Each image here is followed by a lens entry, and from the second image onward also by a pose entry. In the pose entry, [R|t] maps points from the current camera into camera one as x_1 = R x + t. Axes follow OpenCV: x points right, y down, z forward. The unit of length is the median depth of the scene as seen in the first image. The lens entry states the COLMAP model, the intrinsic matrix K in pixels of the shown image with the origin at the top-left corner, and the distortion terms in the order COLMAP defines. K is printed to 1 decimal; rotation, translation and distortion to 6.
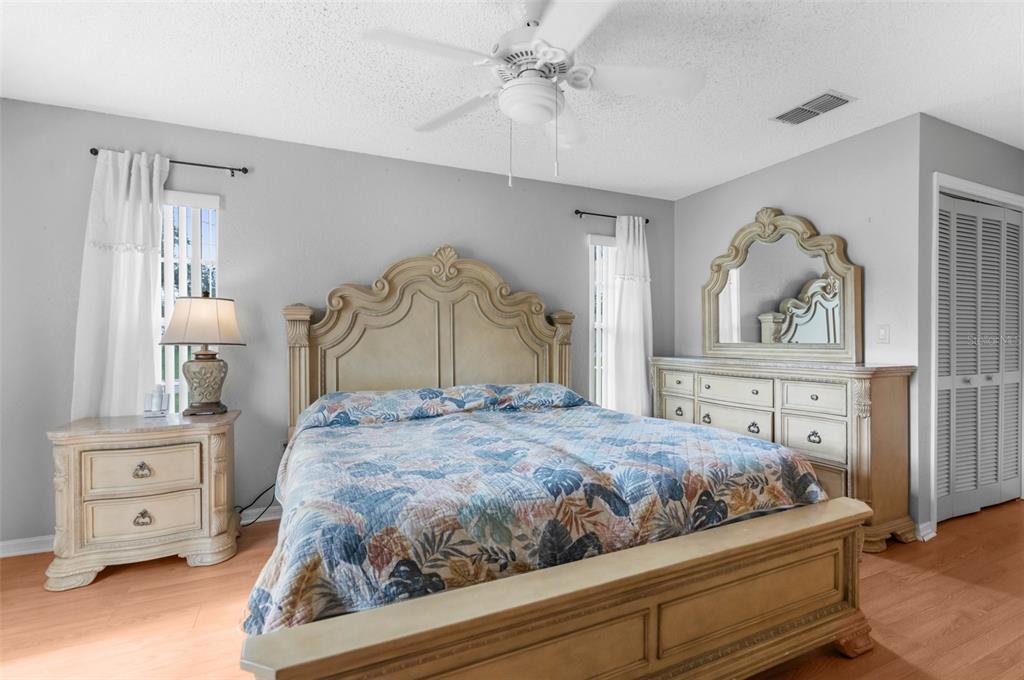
lens RADIAL K [[484.3, 0, 512.0], [0, 484.3, 340.0], [0, 0, 1]] dist [0.000099, -0.000223]
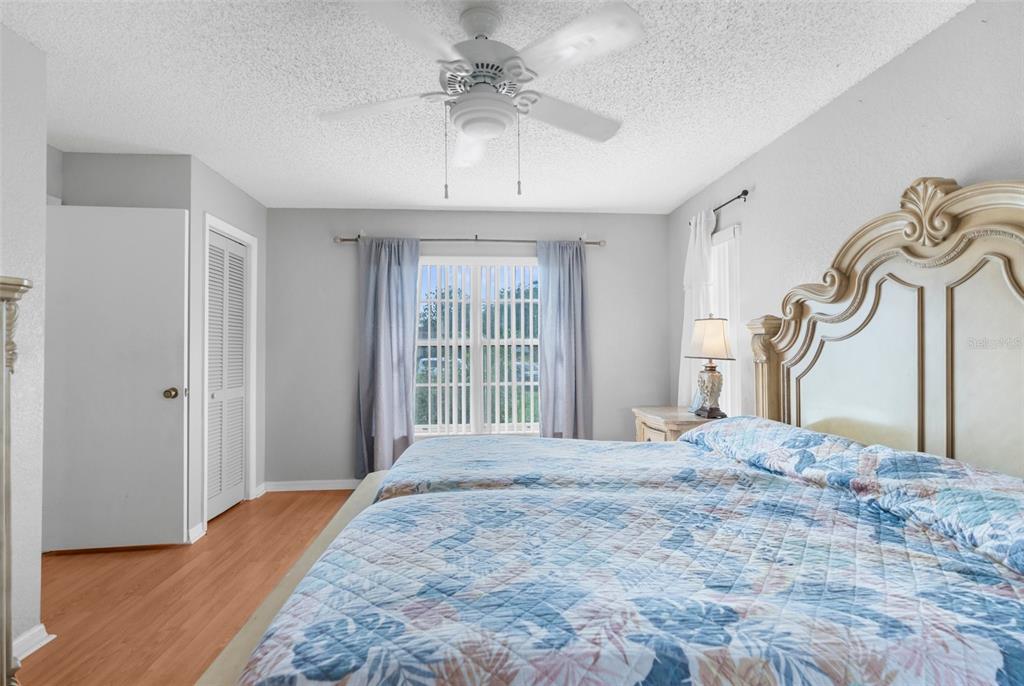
lens RADIAL K [[484.3, 0, 512.0], [0, 484.3, 343.0], [0, 0, 1]] dist [0.000099, -0.000223]
pose [[-0.356757, -0.011745, -0.934124, 0.560653], [-0.003141, 0.999930, -0.011372, -0.011918], [0.934192, -0.001123, -0.356769, 0.846859]]
